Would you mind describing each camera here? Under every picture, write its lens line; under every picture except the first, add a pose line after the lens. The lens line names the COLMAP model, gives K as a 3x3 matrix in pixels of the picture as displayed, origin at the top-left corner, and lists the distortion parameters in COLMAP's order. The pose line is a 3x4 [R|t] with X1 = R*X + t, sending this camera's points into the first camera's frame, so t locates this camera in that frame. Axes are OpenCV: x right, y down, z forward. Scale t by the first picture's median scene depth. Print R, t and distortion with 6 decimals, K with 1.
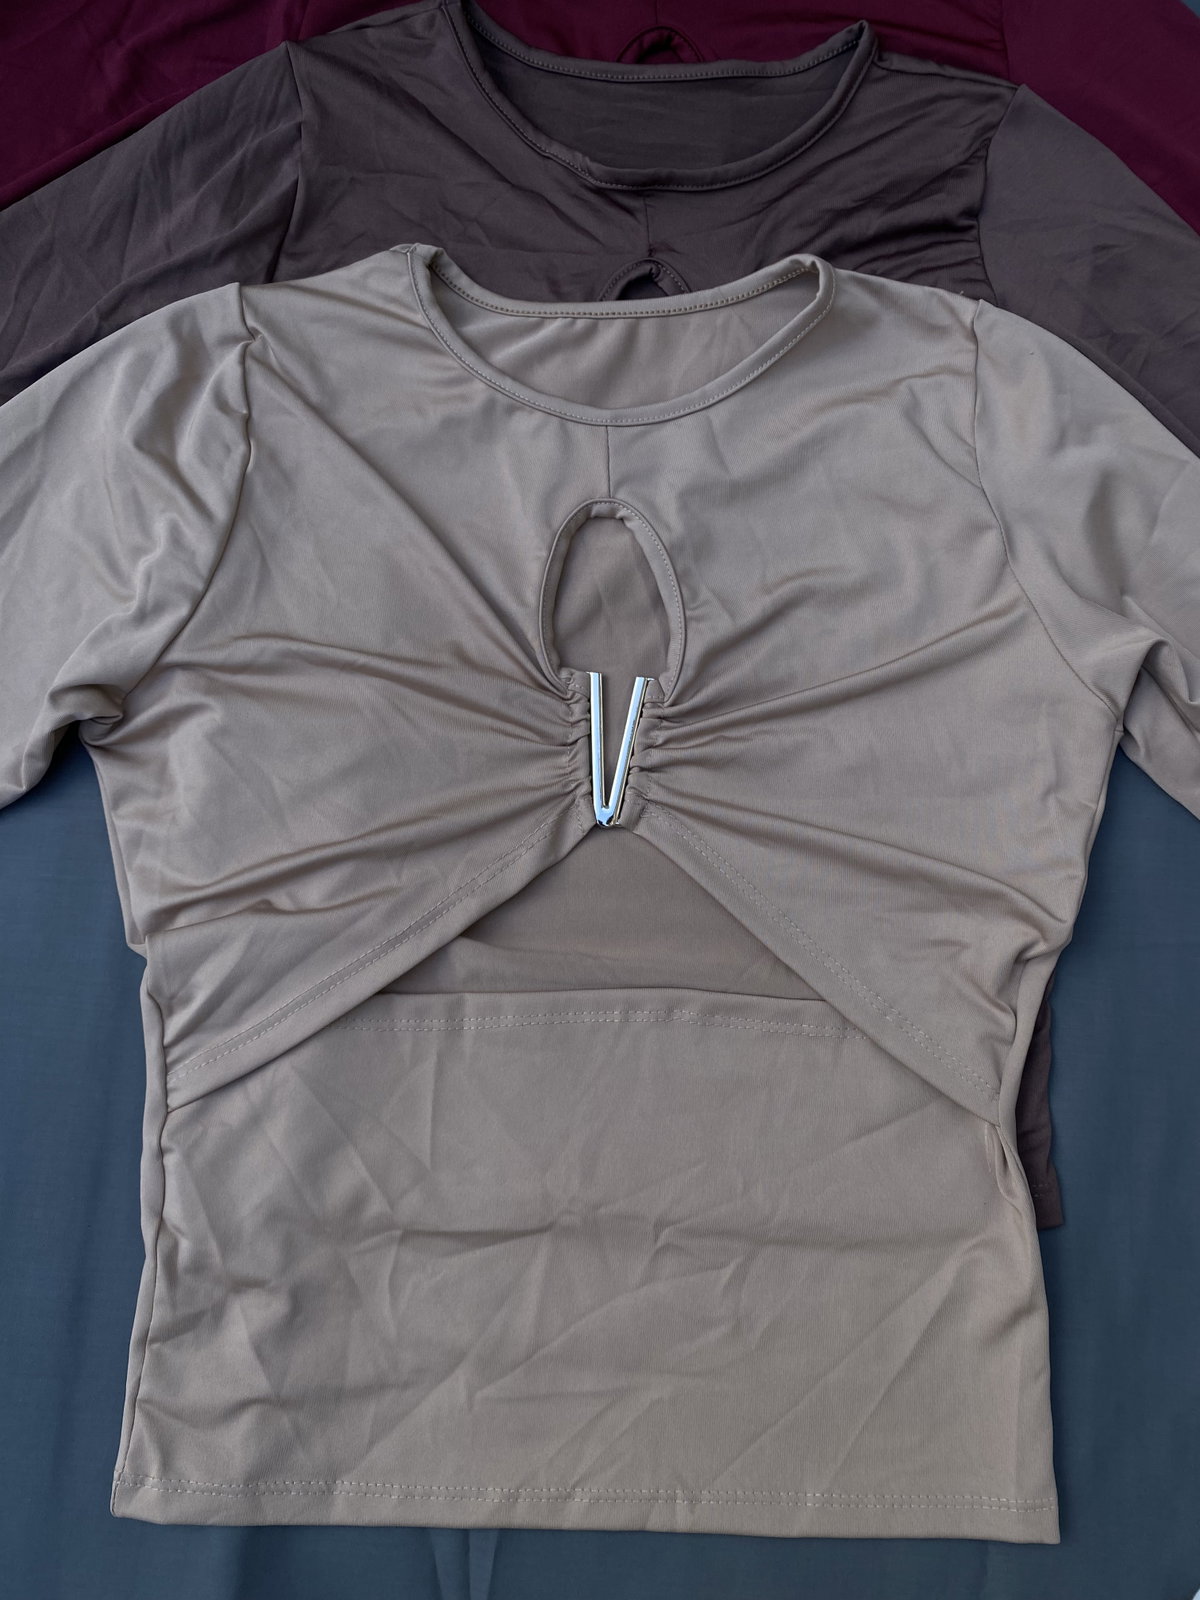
lens RADIAL K [[1190.1, 0, 600.0], [0, 1190.1, 800.0], [0, 0, 1]] dist [0.020647, -0.024414]
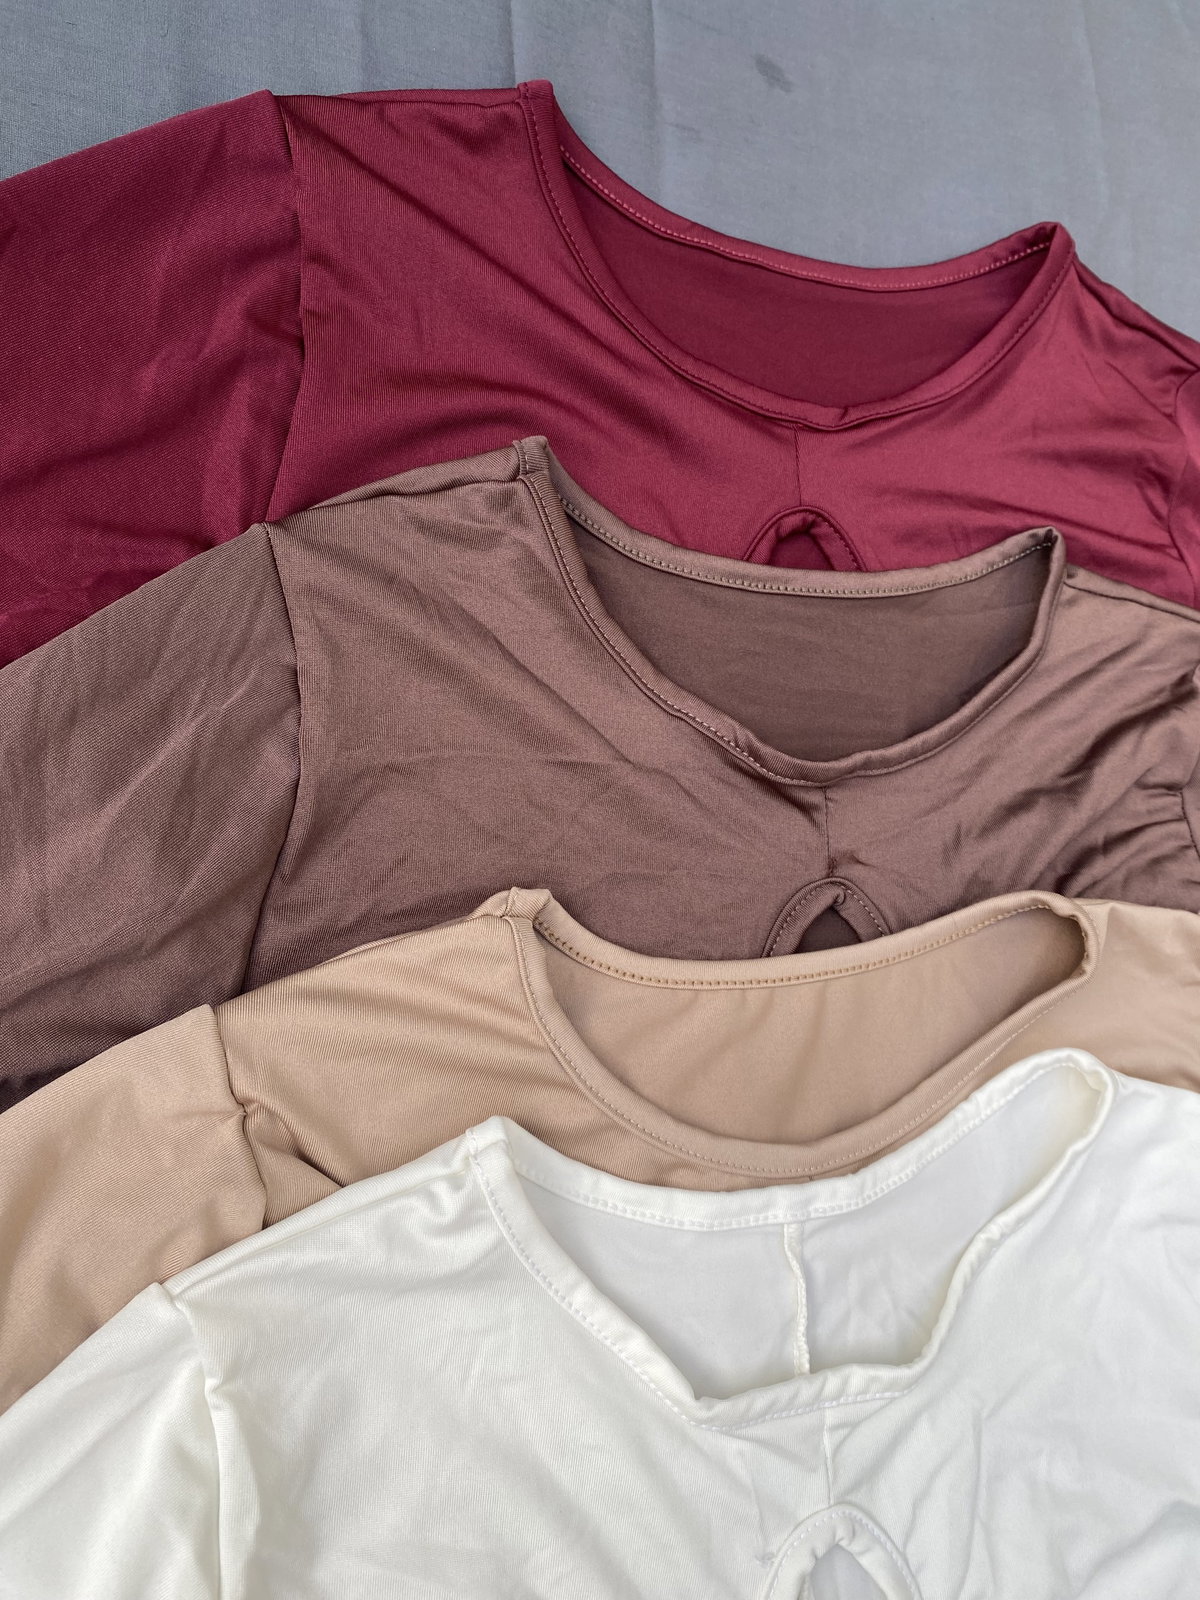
lens RADIAL K [[1190.1, 0, 600.0], [0, 1190.1, 800.0], [0, 0, 1]] dist [0.020647, -0.024414]
pose [[0.933426, -0.019423, 0.358244, -0.314751], [0.026837, 0.999516, -0.015735, -0.489425], [-0.357765, 0.024302, 0.933495, 0.425894]]
